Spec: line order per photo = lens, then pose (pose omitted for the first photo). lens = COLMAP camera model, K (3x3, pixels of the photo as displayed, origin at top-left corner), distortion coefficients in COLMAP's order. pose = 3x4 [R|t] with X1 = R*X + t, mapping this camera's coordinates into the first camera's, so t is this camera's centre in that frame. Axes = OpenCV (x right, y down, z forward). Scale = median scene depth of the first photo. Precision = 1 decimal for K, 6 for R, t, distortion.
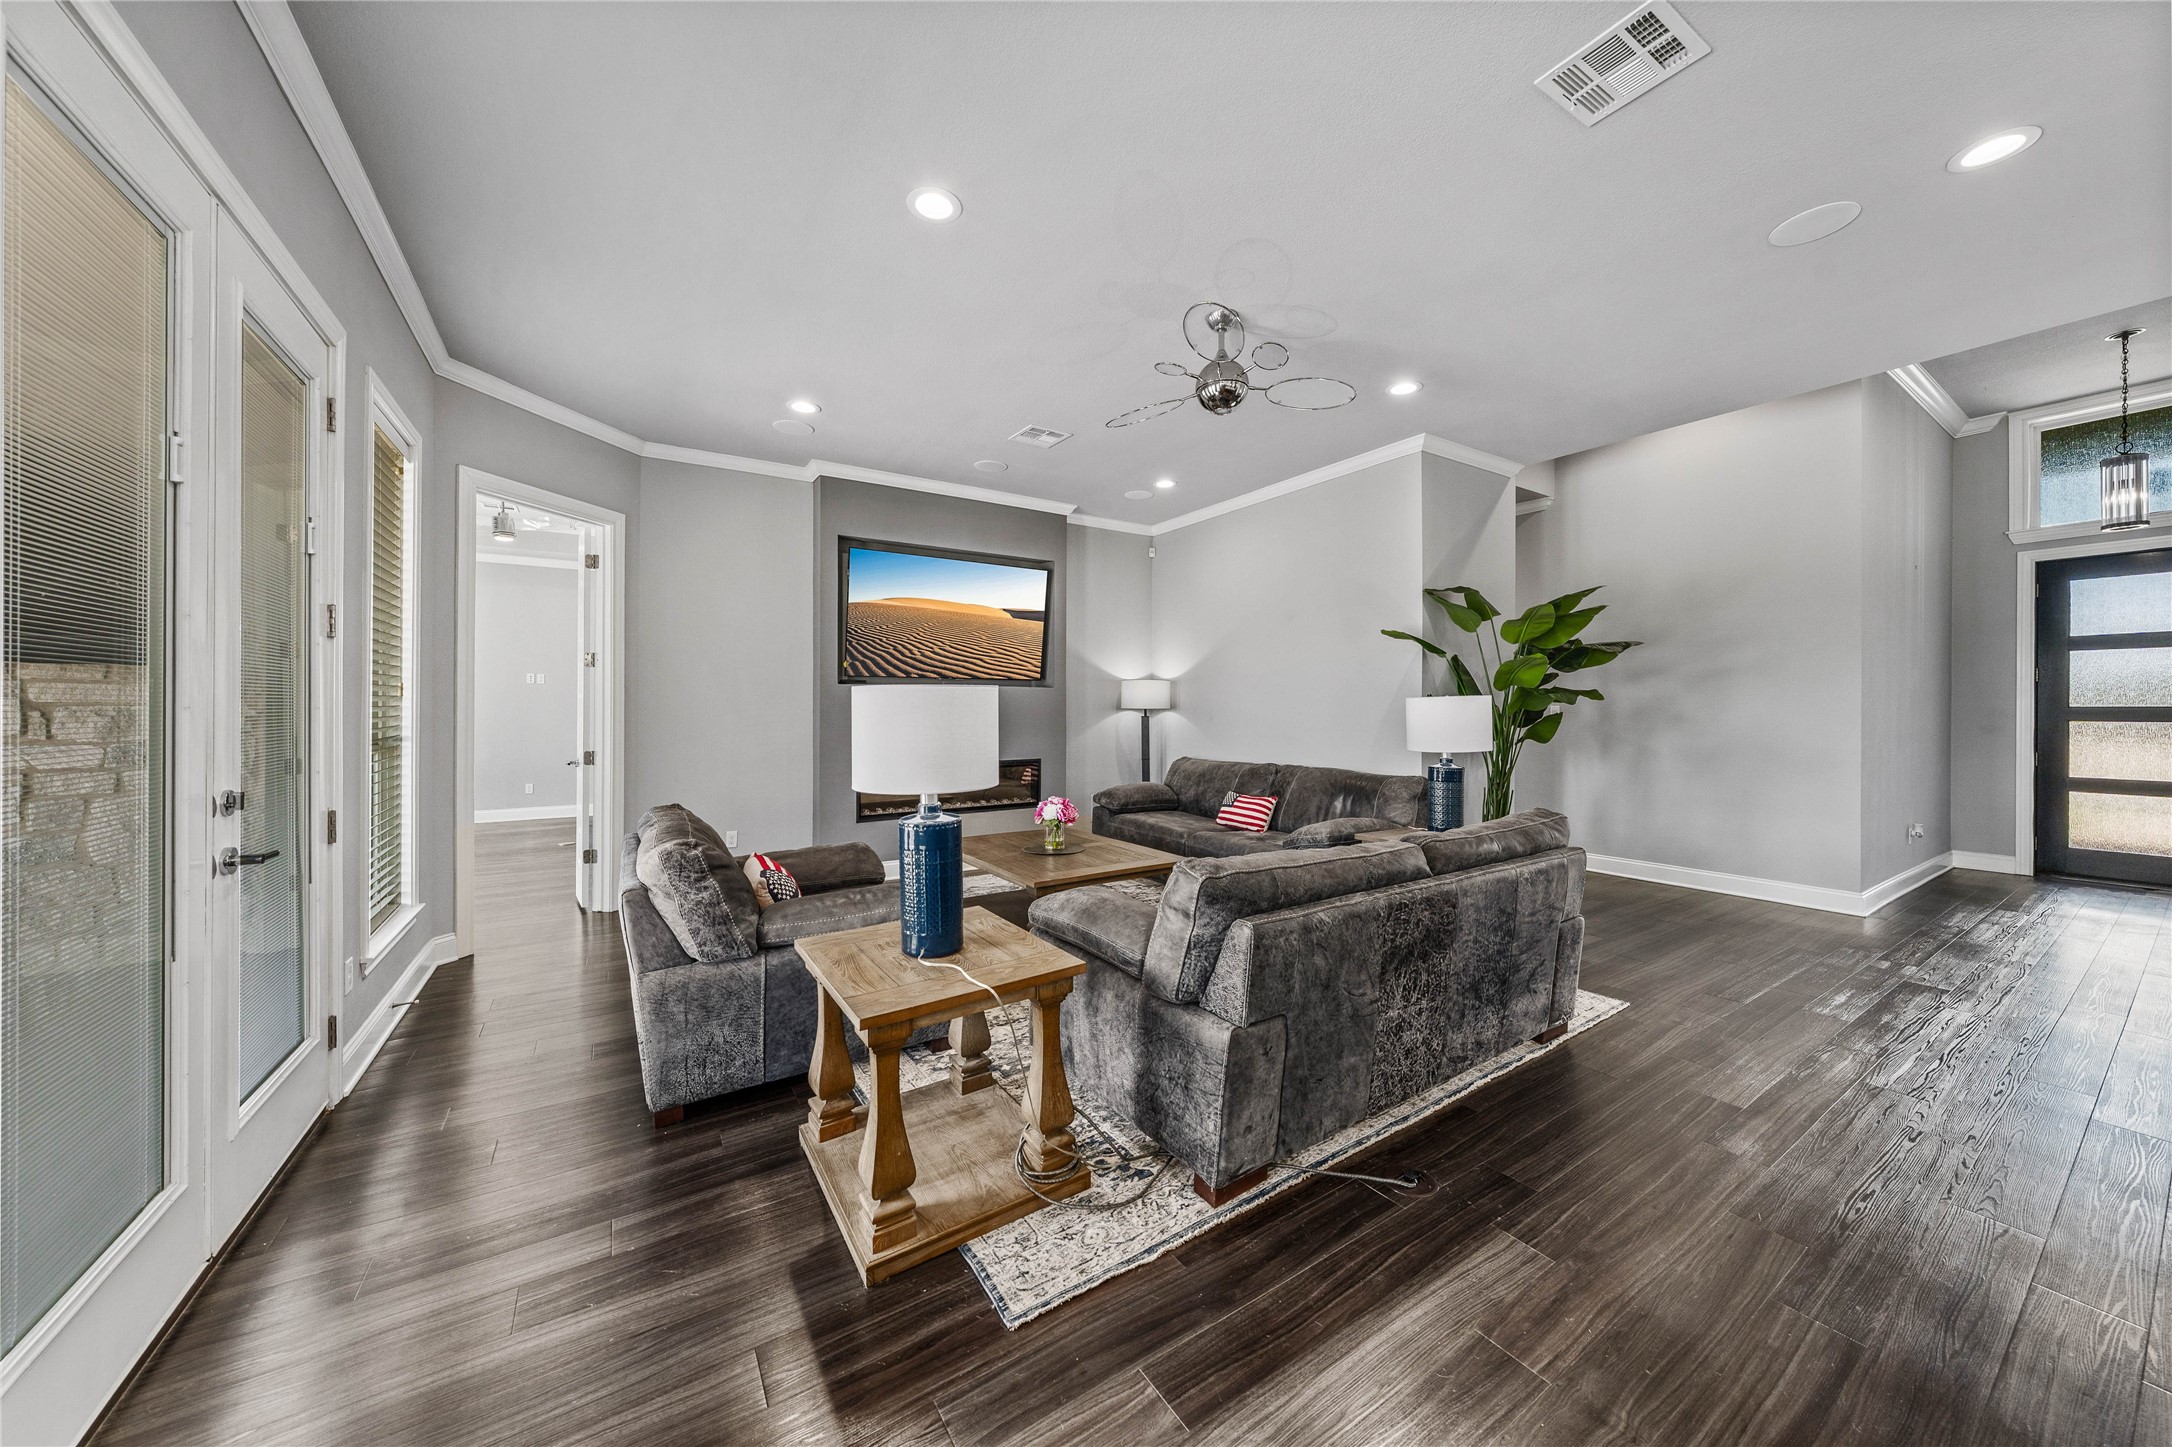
lens RADIAL K [[731.6, 0, 1094.7], [0, 731.6, 710.9], [0, 0, 1]] dist [-0.000686, -0.000036]
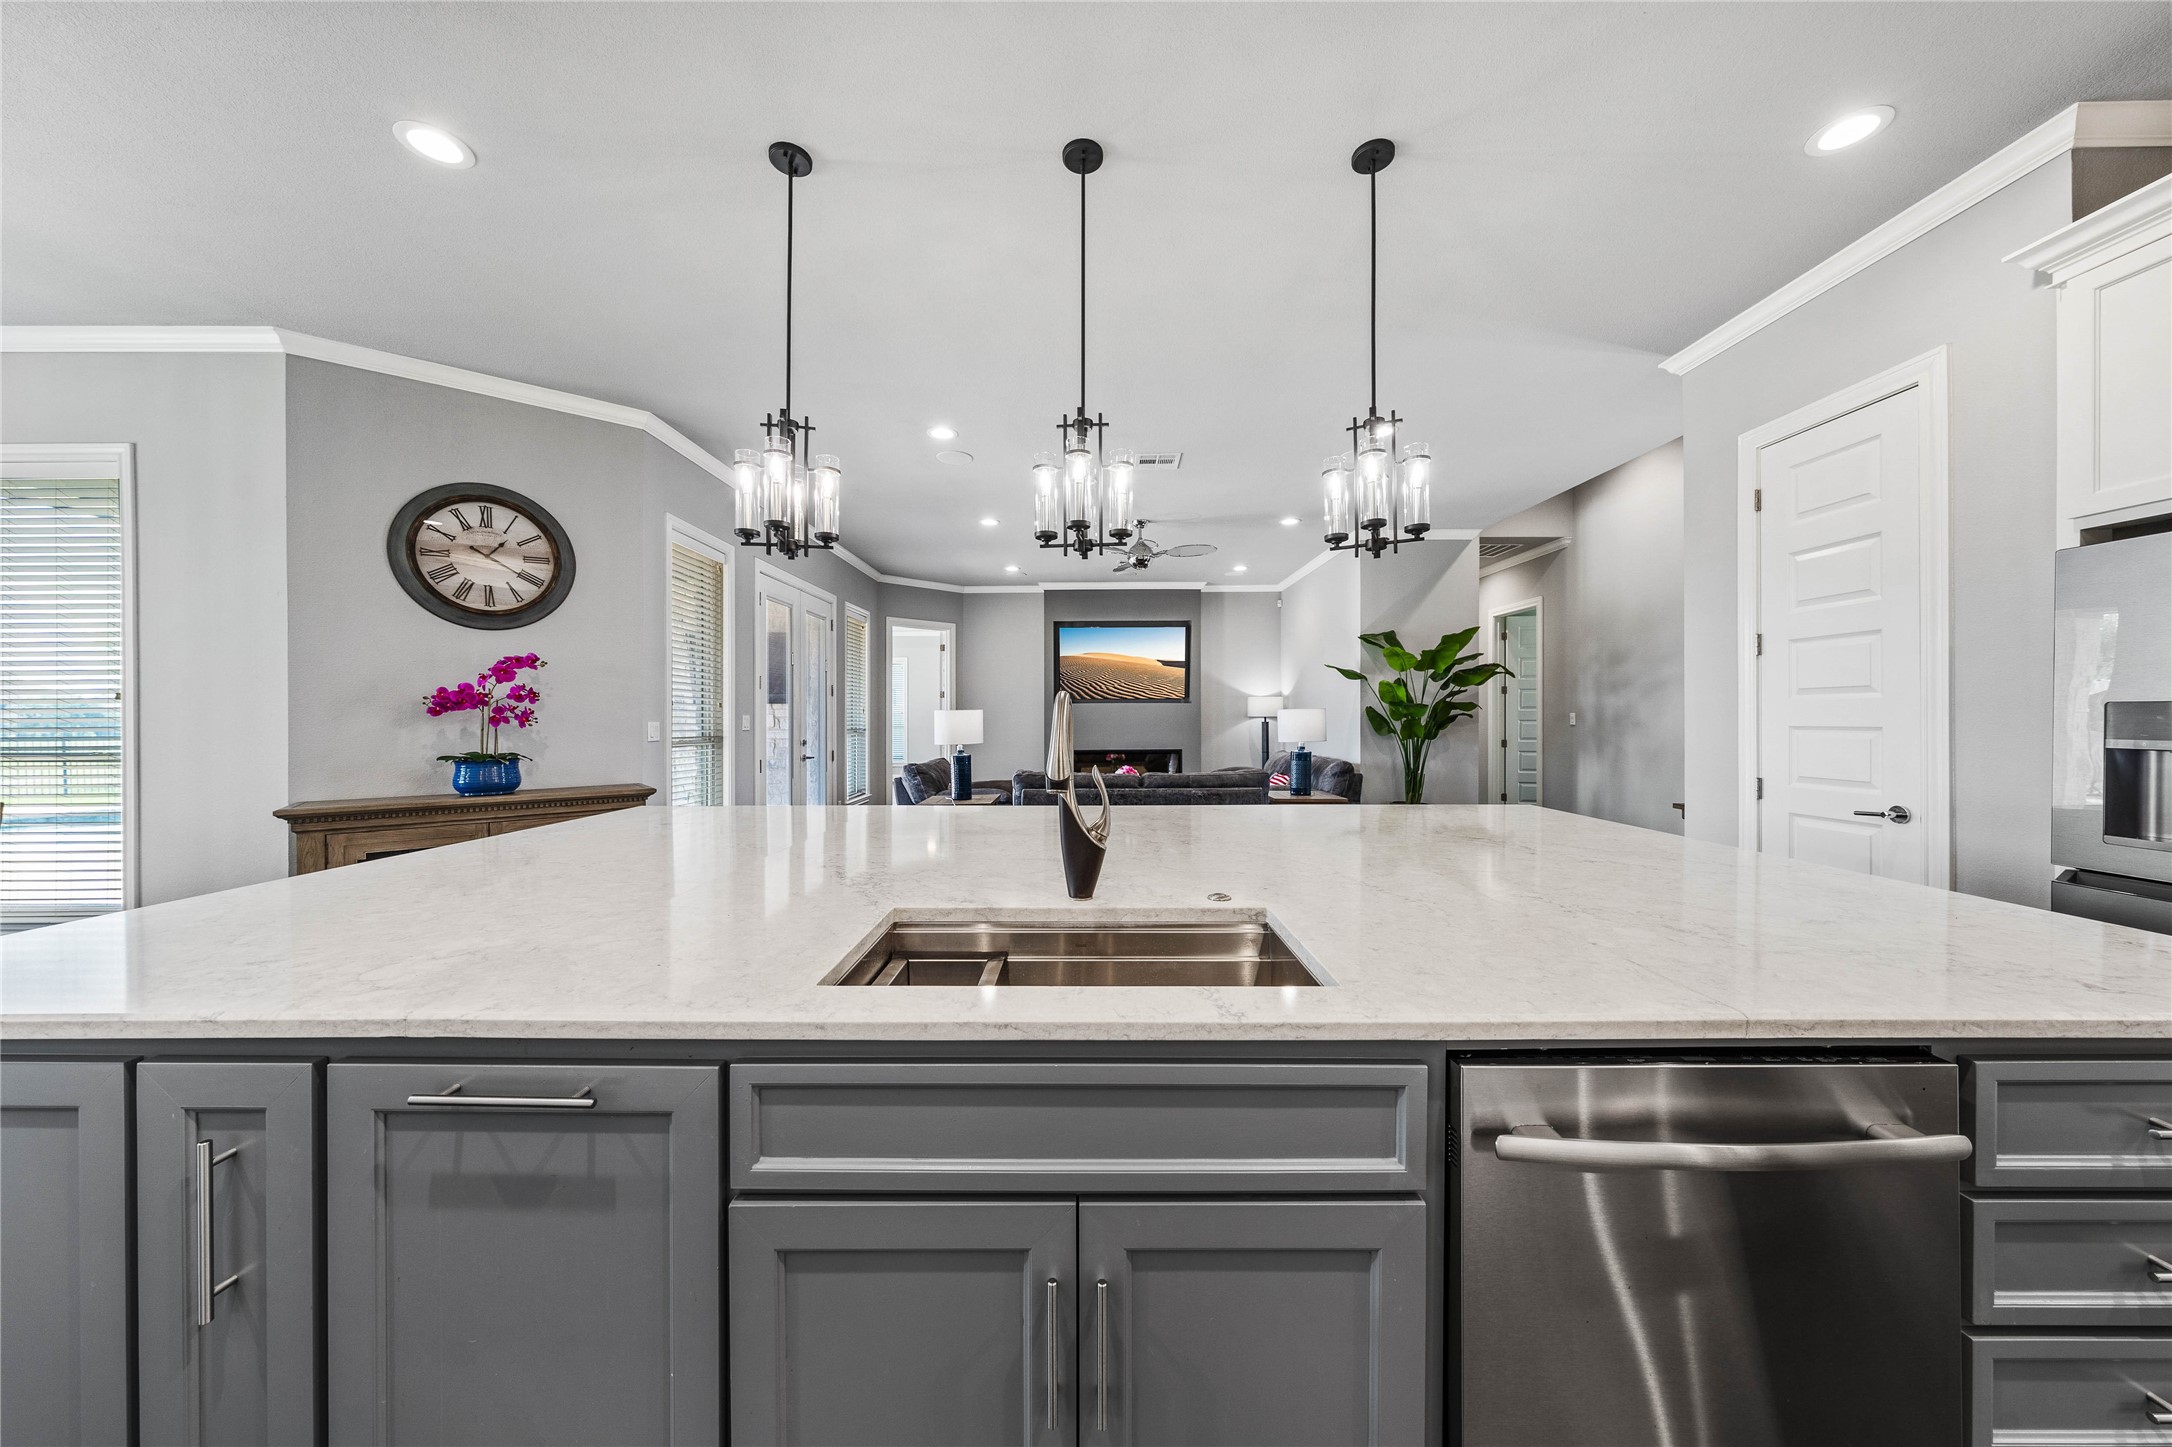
lens RADIAL K [[731.6, 0, 1094.7], [0, 731.6, 710.9], [0, 0, 1]] dist [-0.000686, -0.000036]
pose [[0.844560, -0.008053, -0.535401, 0.699010], [0.000702, 0.999903, -0.013933, 0.005062], [0.535461, 0.011391, 0.844483, -0.464618]]
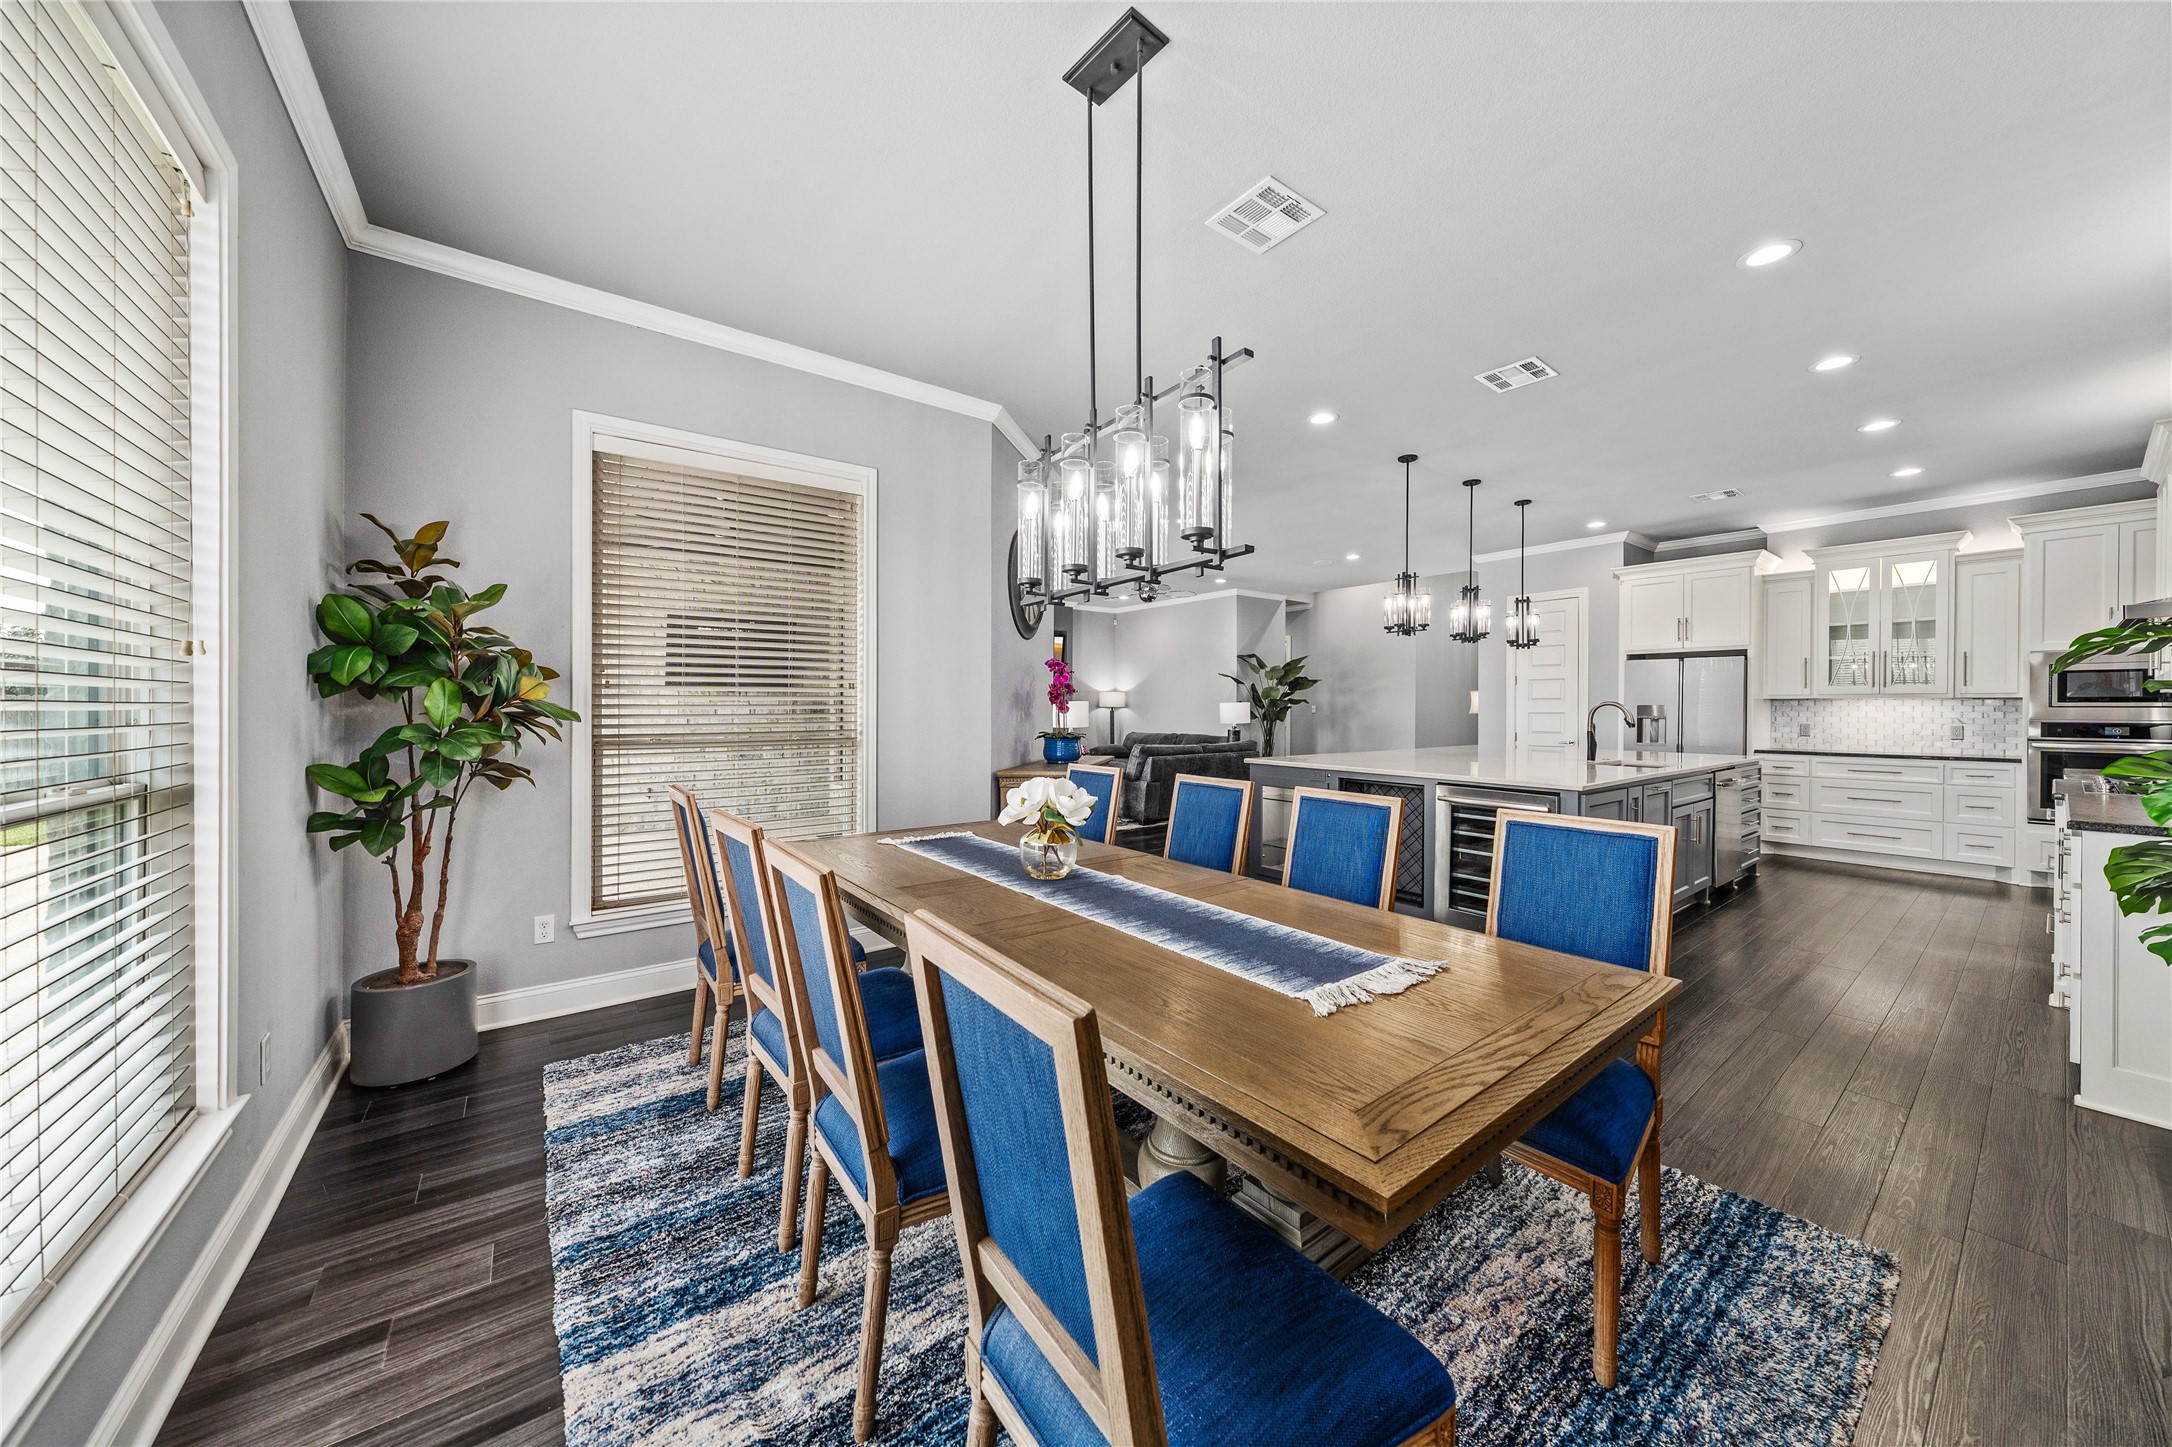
lens RADIAL K [[731.6, 0, 1094.7], [0, 731.6, 710.9], [0, 0, 1]] dist [-0.000686, -0.000036]
pose [[0.996843, 0.002978, 0.079342, -0.159650], [-0.003131, 0.999993, 0.001812, 0.004971], [-0.079336, -0.002055, 0.996846, -1.124215]]
